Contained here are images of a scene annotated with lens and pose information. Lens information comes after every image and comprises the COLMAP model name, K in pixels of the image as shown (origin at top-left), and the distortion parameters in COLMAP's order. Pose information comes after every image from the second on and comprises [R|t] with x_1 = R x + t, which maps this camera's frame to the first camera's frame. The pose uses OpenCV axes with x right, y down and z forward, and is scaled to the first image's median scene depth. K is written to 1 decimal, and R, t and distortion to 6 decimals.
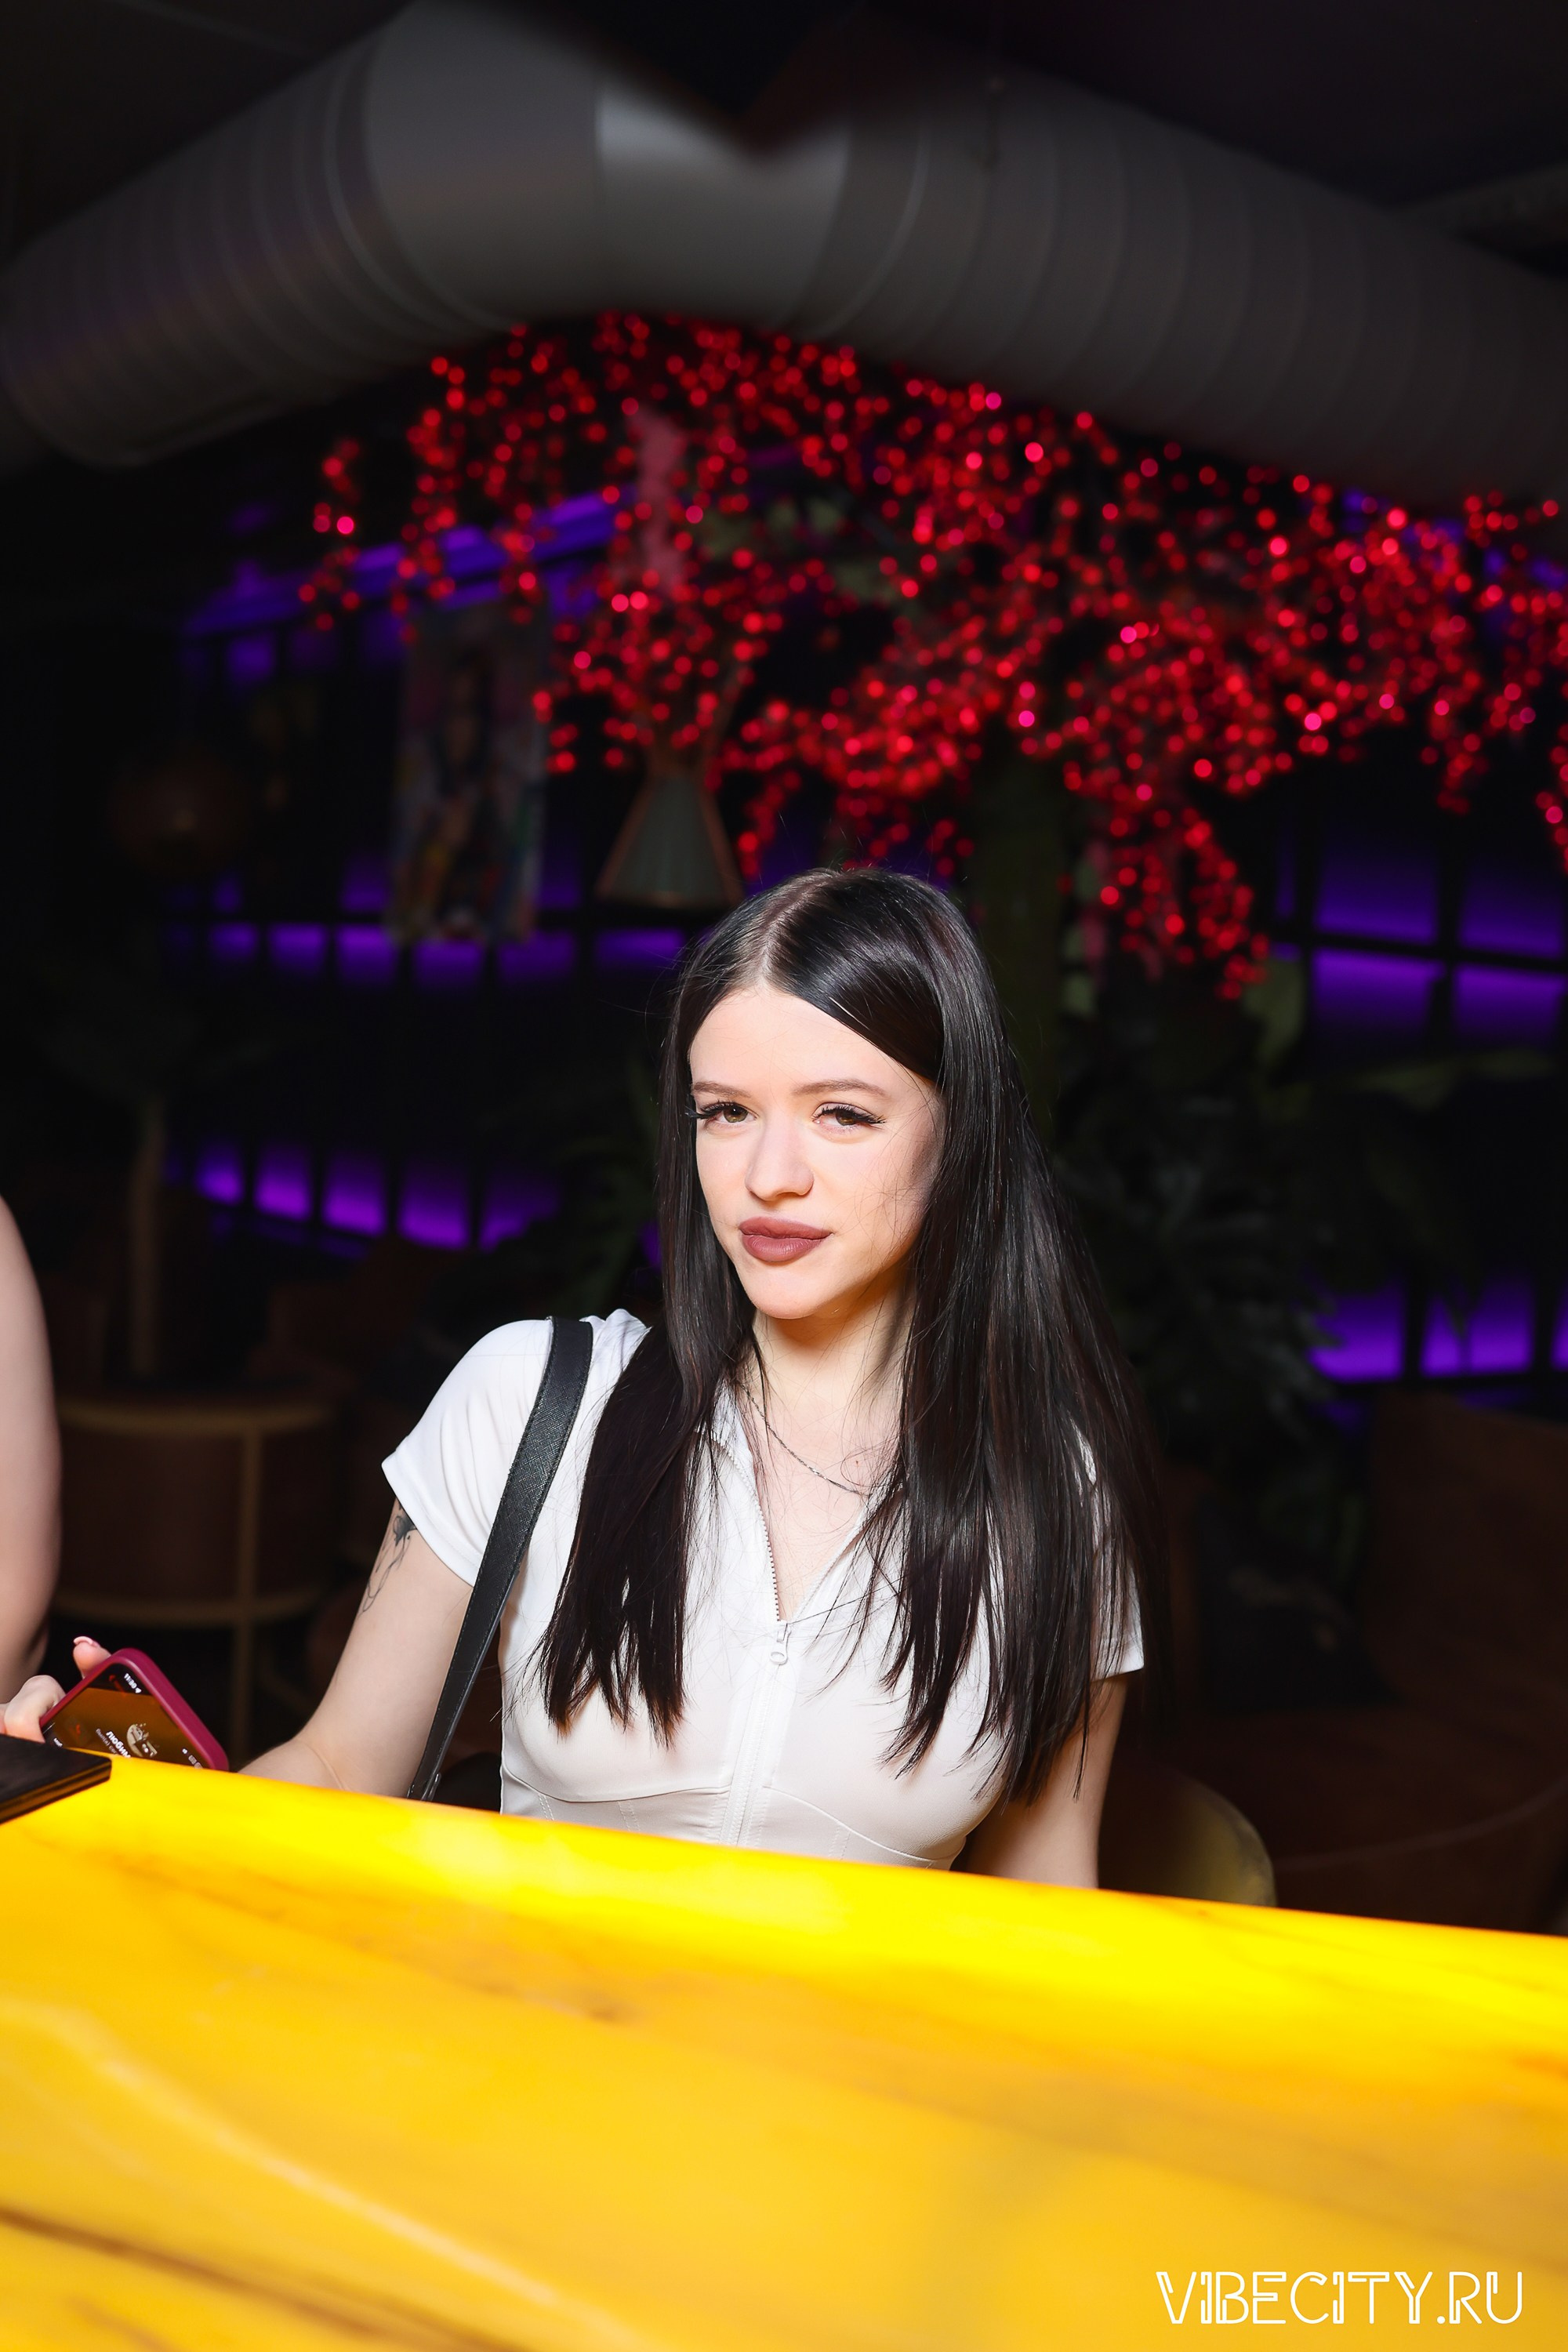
lens RADIAL K [[2374.6, 0, 817.4], [0, 2374.6, 1173.5], [0, 0, 1]] dist [-0.037257, 0.000000]
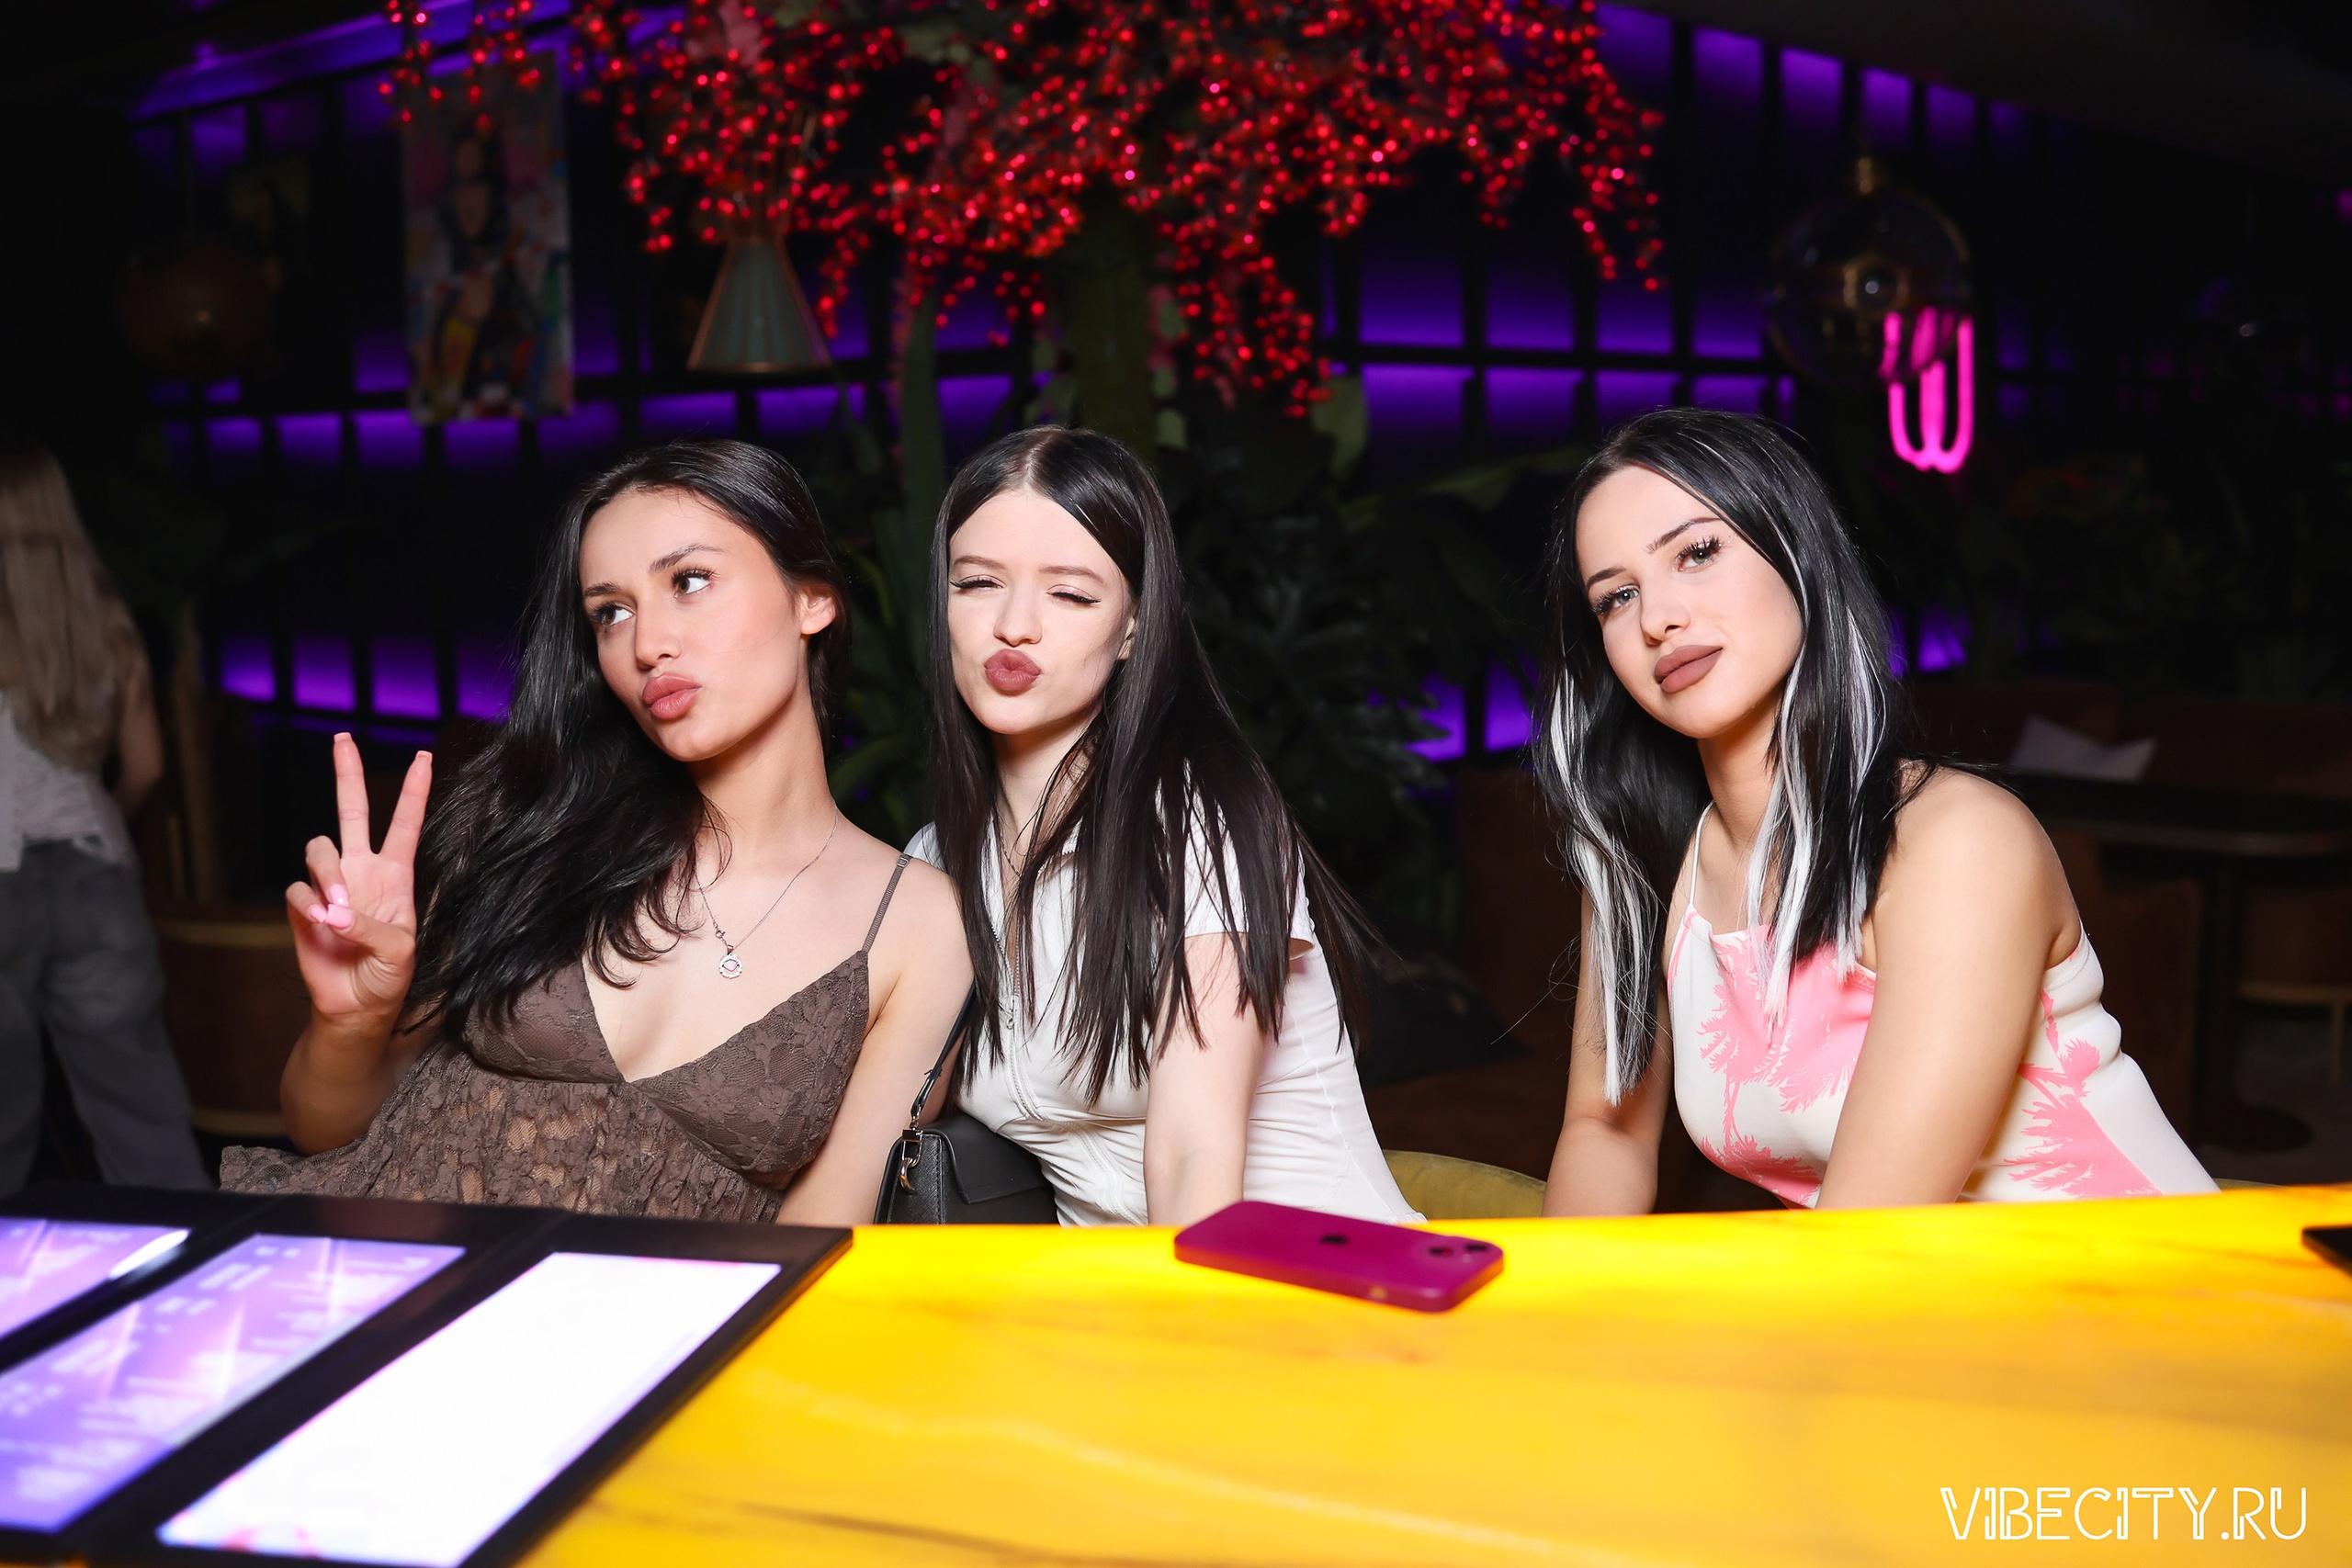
lens RADIAL K [[2374.4, 0, 1189.2], [0, 2374.4, 714.8], [0, 0, 1]] dist [-0.037257, 0.000000]
pose [[0.979587, -0.101464, 0.173533, -0.077310], [0.091890, 0.993814, 0.062364, -0.014260], [-0.178787, -0.045145, 0.982851, -0.039923]]
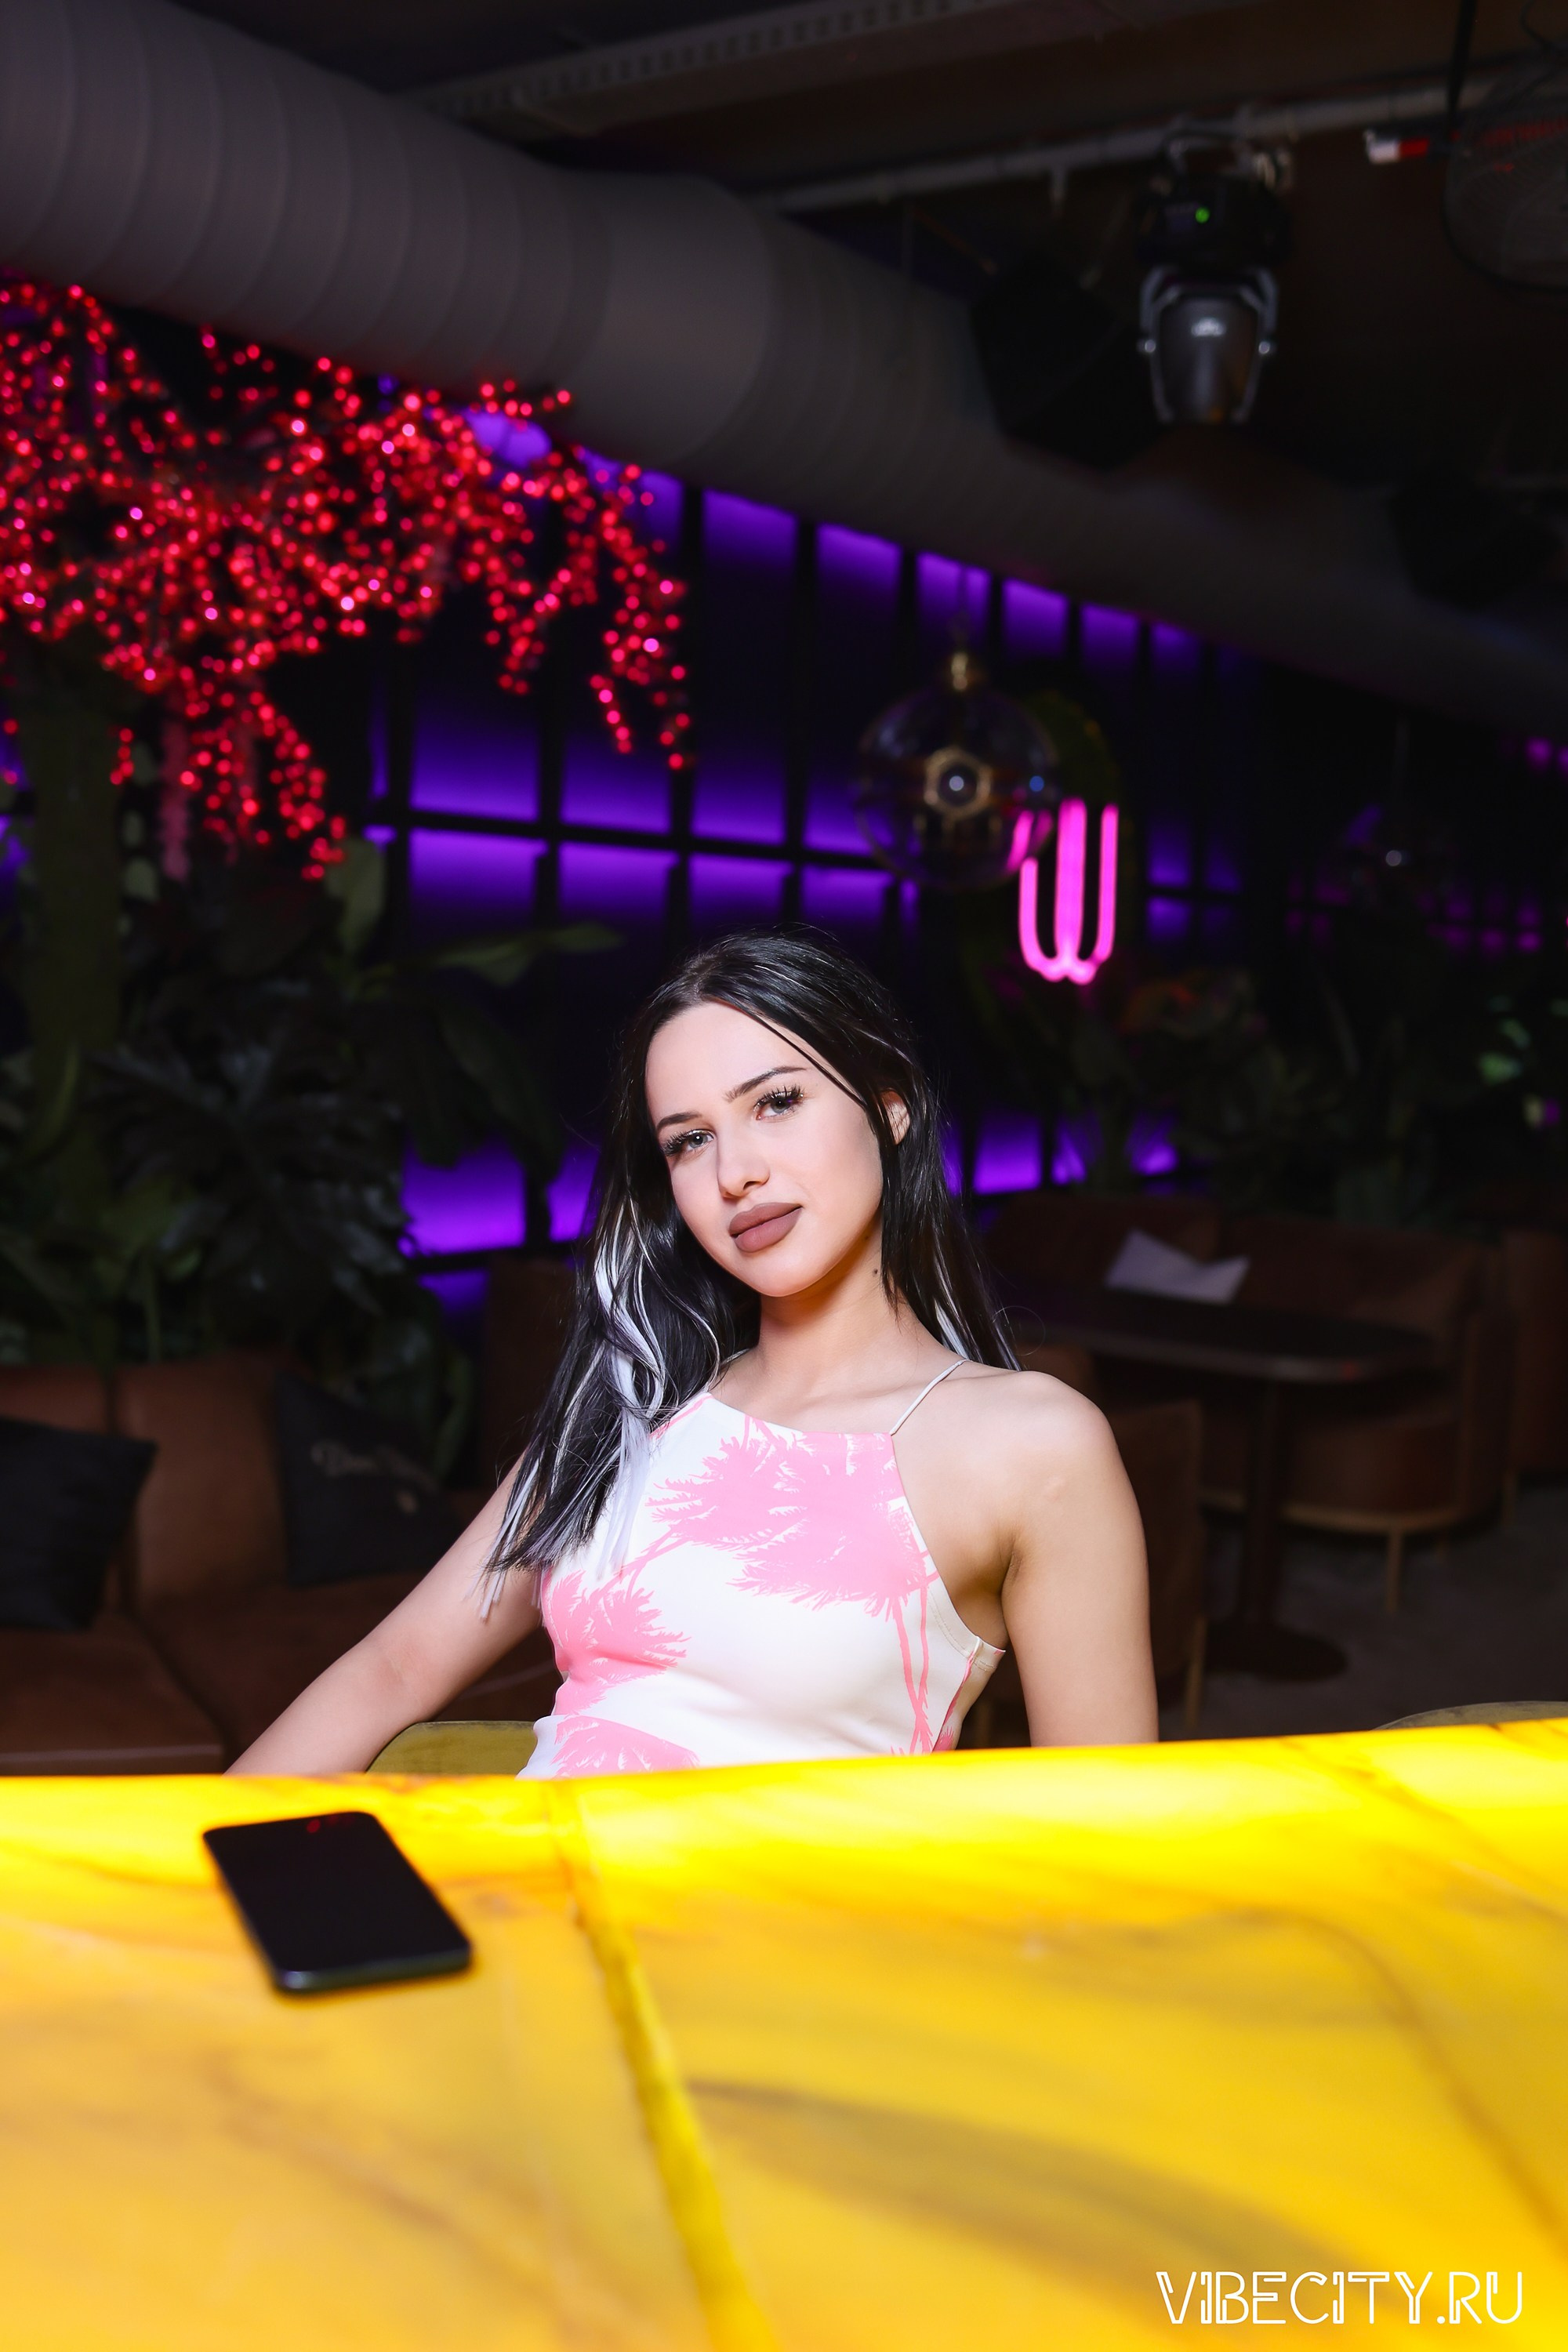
lens RADIAL K [[2374.6, 0, 780.5], [0, 2374.6, 1160.7], [0, 0, 1]] dist [-0.037257, 0.000000]
pose [[0.959302, -0.051384, 0.277667, 0.086576], [0.038975, 0.997987, 0.050032, 0.002590], [-0.279679, -0.037173, 0.959374, -0.025540]]
